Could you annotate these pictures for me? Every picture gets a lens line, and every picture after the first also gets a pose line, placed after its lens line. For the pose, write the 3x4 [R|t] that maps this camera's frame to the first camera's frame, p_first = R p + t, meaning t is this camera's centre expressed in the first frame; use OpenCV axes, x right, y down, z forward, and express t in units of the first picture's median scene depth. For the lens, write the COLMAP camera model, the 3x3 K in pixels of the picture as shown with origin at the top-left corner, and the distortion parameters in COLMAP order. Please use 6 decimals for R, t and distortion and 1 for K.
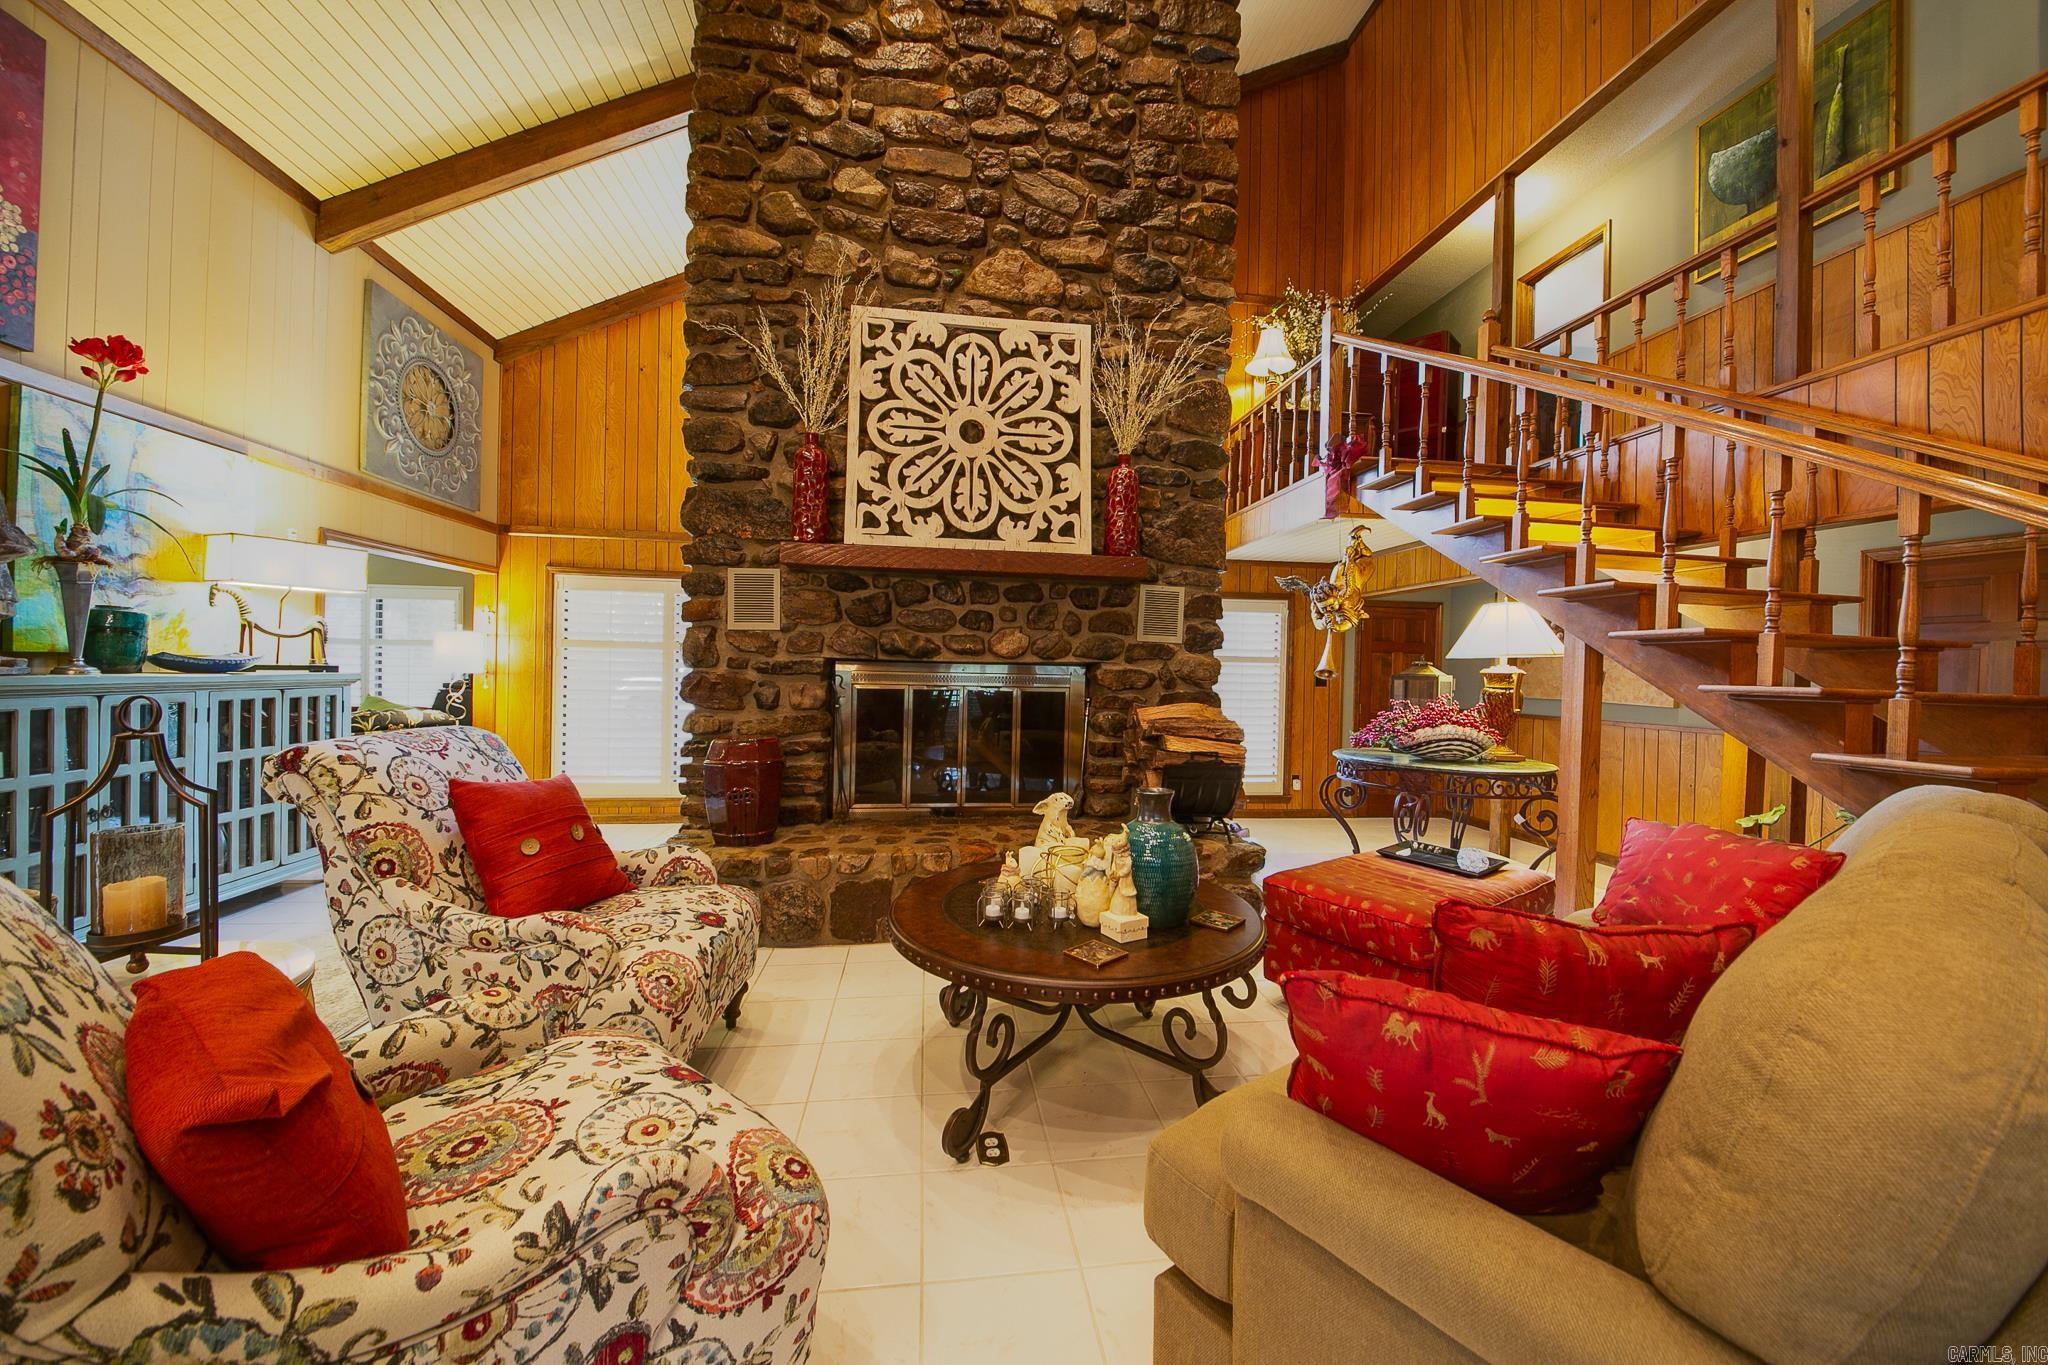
lens RADIAL K [[726.6, 0, 1020.5], [0, 726.6, 674.2], [0, 0, 1]] dist [-0.000853, -0.012589]
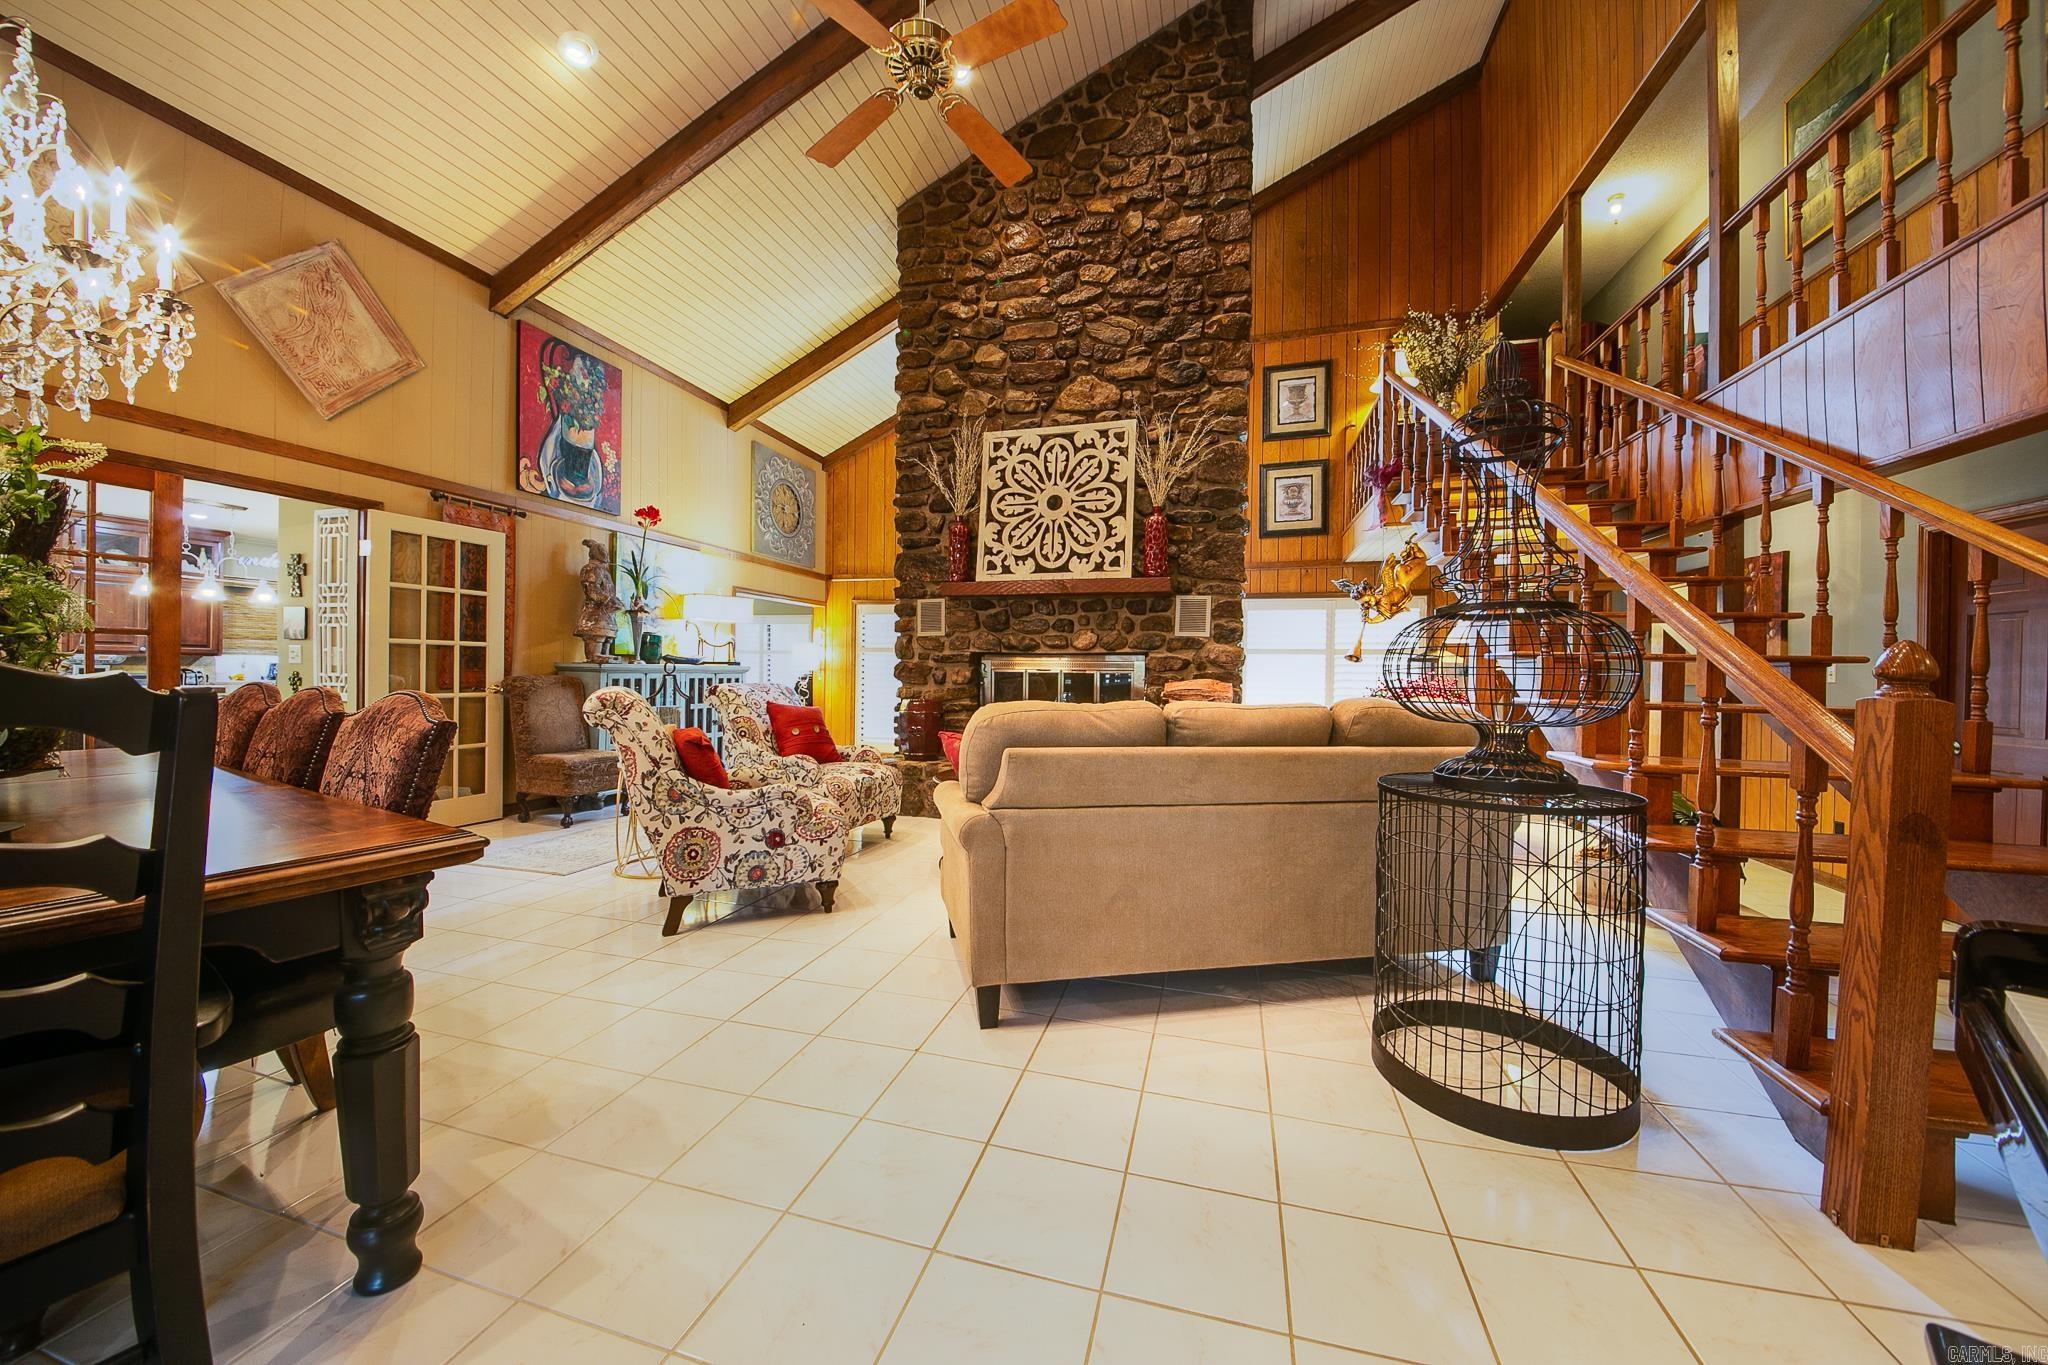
lens RADIAL K [[731.5, 0, 1010.4], [0, 731.5, 675.6], [0, 0, 1]] dist [0.000580, -0.012472]
pose [[0.909685, -0.007155, -0.415237, 0.481611], [0.001907, 0.999913, -0.013050, 0.051220], [0.415295, 0.011079, 0.909620, -0.437224]]
